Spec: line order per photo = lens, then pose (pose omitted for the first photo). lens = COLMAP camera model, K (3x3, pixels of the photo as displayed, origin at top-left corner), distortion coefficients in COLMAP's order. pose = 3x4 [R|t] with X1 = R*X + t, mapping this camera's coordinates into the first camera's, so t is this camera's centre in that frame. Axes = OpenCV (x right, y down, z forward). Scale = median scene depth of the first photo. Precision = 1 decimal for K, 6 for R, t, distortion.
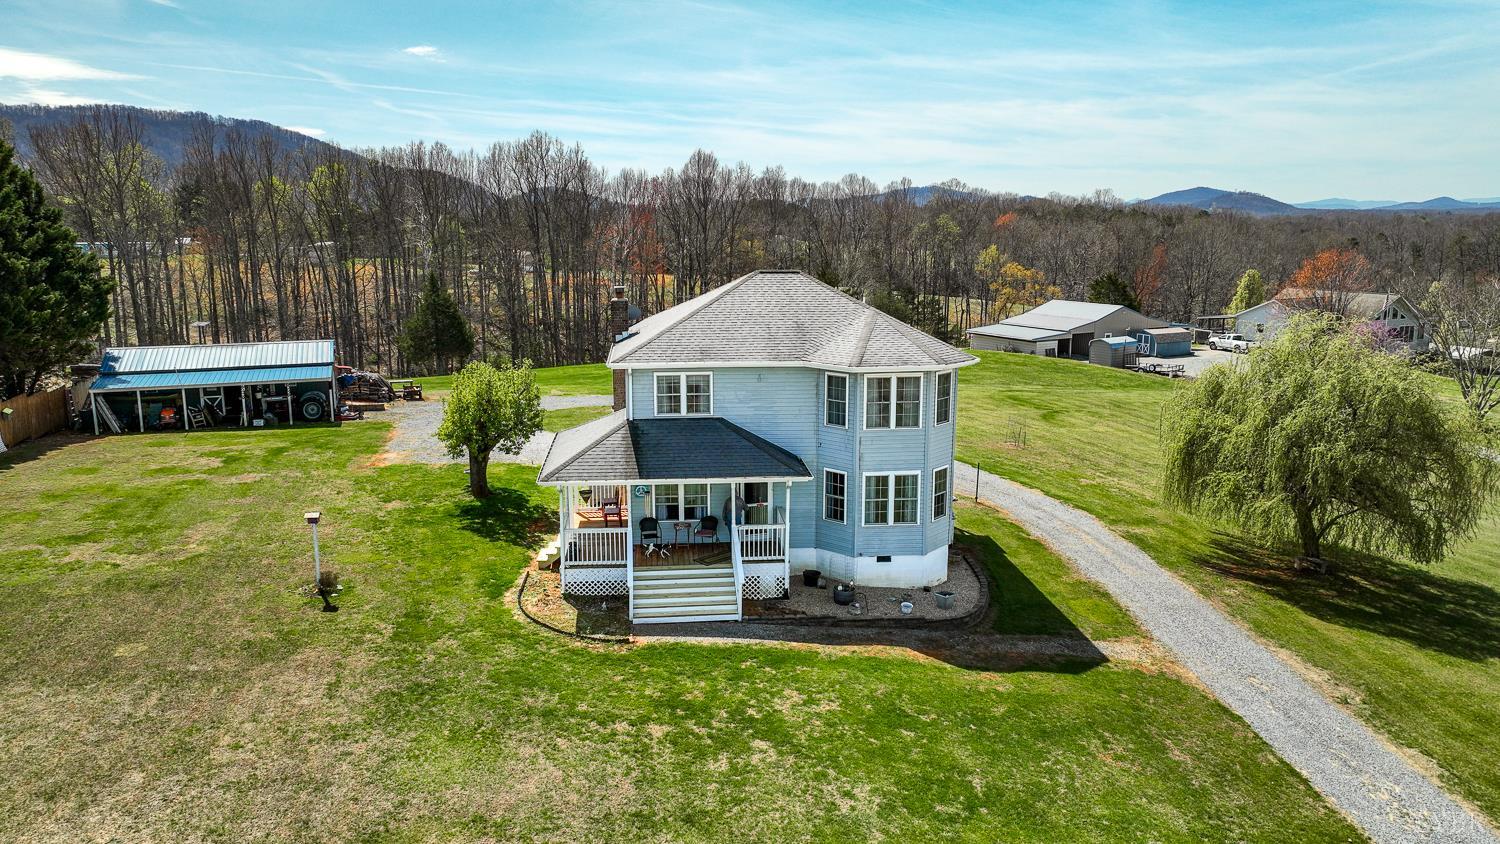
lens RADIAL K [[1053.6, 0, 750.0], [0, 1053.6, 422.0], [0, 0, 1]] dist [0.006615, 0.004821]
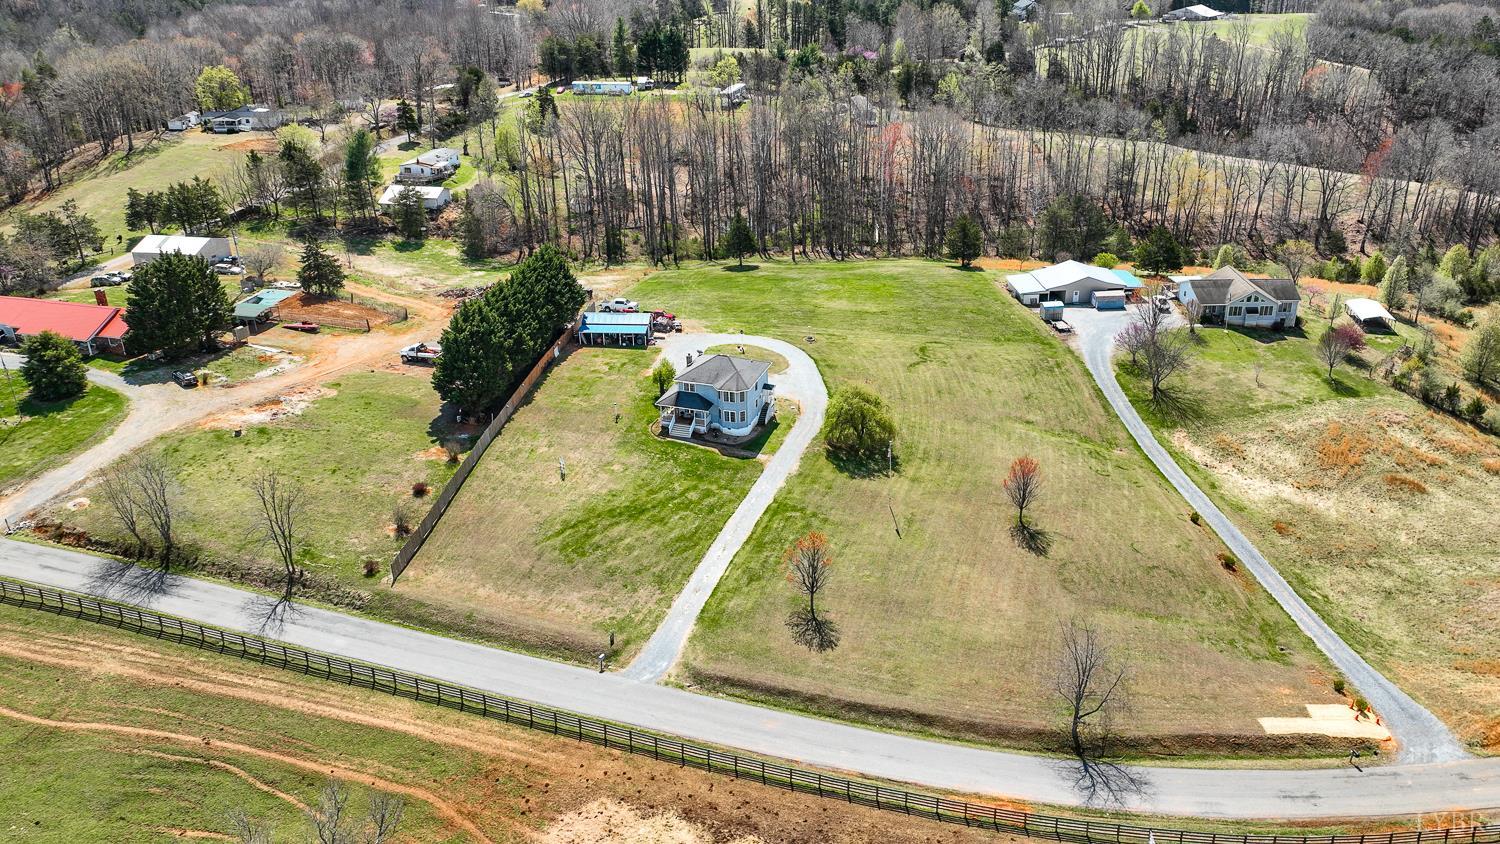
lens RADIAL K [[1156.9, 0, 823.0], [0, 1156.9, 380.7], [0, 0, 1]] dist [0.005225, 0.008758]
pose [[0.932315, 0.150994, -0.328617, 2.166219], [-0.073822, 0.968994, 0.235798, -1.307003], [0.354032, -0.195578, 0.914555, -3.451021]]
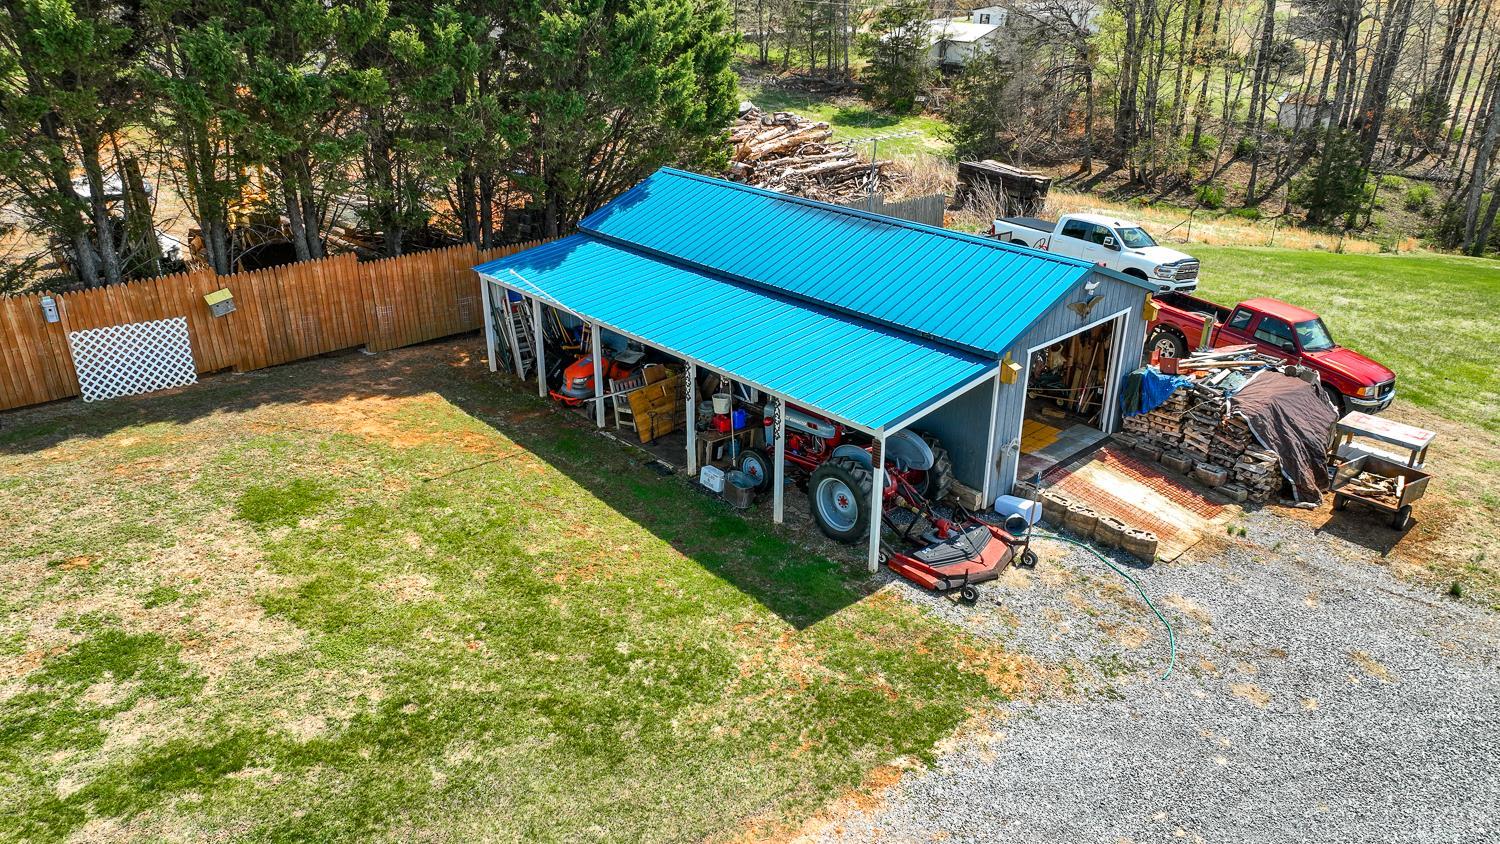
lens RADIAL K [[1053.6, 0, 750.0], [0, 1053.6, 422.0], [0, 0, 1]] dist [0.006615, 0.004821]
pose [[0.398973, 0.378741, -0.835090, -0.326118], [-0.179241, 0.925357, 0.334046, -0.220178], [0.899274, 0.016407, 0.437078, 1.476624]]
